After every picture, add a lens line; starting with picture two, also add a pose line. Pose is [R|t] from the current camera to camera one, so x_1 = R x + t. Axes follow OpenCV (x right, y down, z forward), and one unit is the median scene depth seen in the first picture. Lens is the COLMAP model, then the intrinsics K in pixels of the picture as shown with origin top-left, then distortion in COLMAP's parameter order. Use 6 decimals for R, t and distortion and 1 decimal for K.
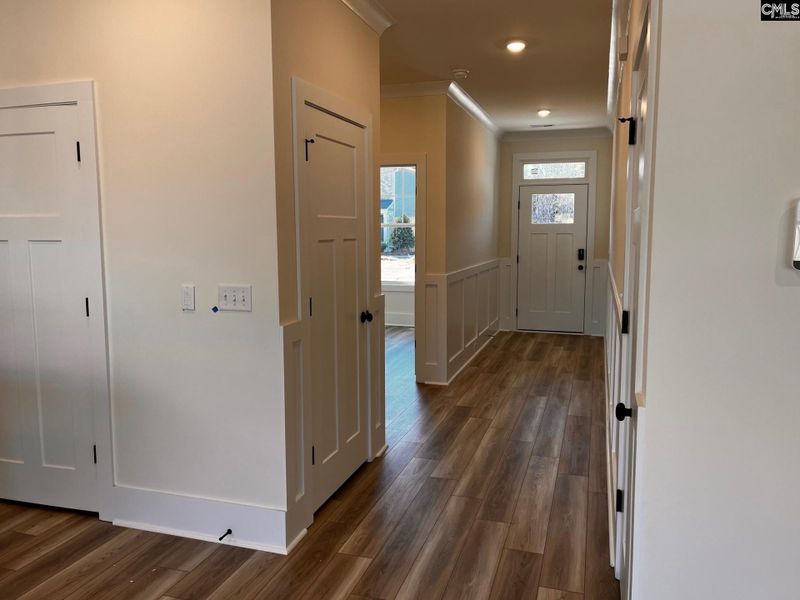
lens RADIAL K [[603.0, 0, 401.7], [0, 603.0, 300.6], [0, 0, 1]] dist [0.056763, -0.069106]
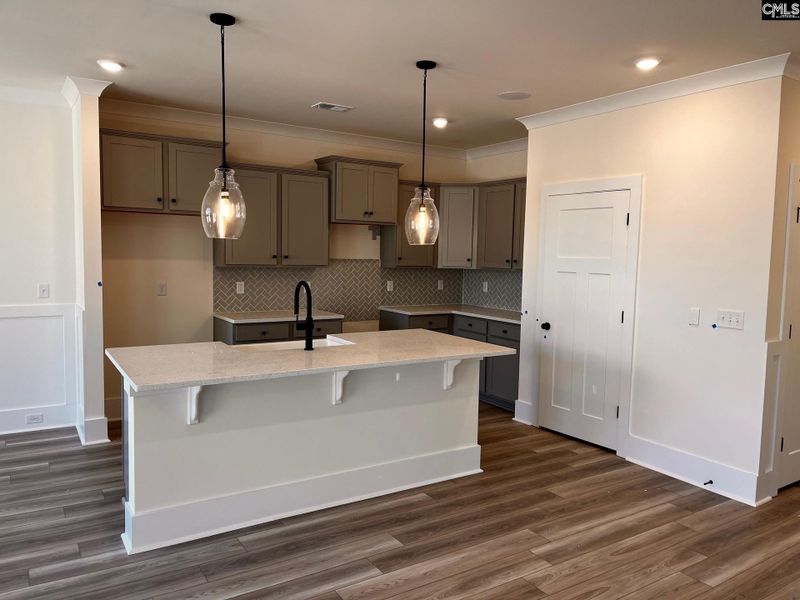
lens RADIAL K [[603.0, 0, 408.6], [0, 603.0, 298.7], [0, 0, 1]] dist [0.056763, -0.069106]
pose [[0.775673, 0.071081, -0.627119, 0.035267], [-0.097355, 0.995221, -0.007613, 0.030669], [0.623581, 0.066958, 0.778886, -0.590962]]
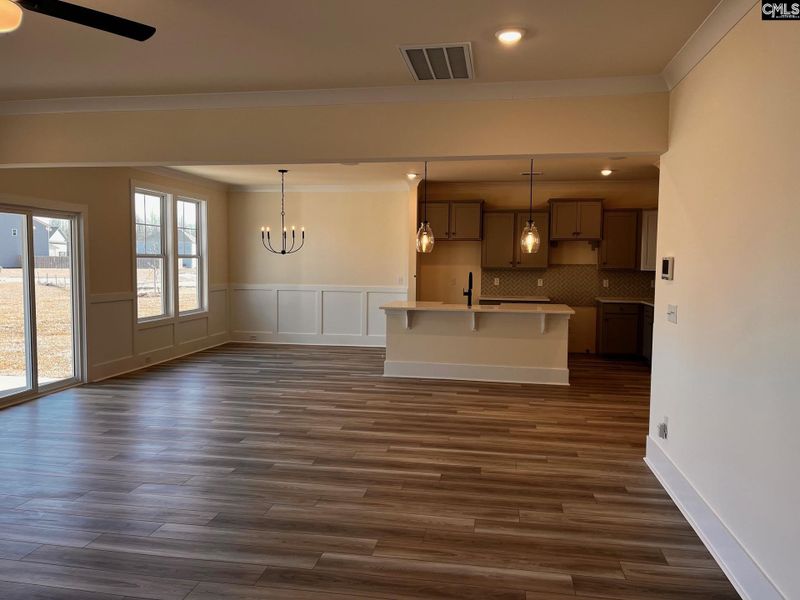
lens RADIAL K [[603.0, 0, 400.9], [0, 603.0, 296.9], [0, 0, 1]] dist [0.056763, -0.069106]
pose [[0.141631, 0.062258, -0.987960, 1.750708], [-0.121696, 0.991545, 0.045038, 0.031400], [0.982411, 0.113852, 0.148010, -0.383808]]
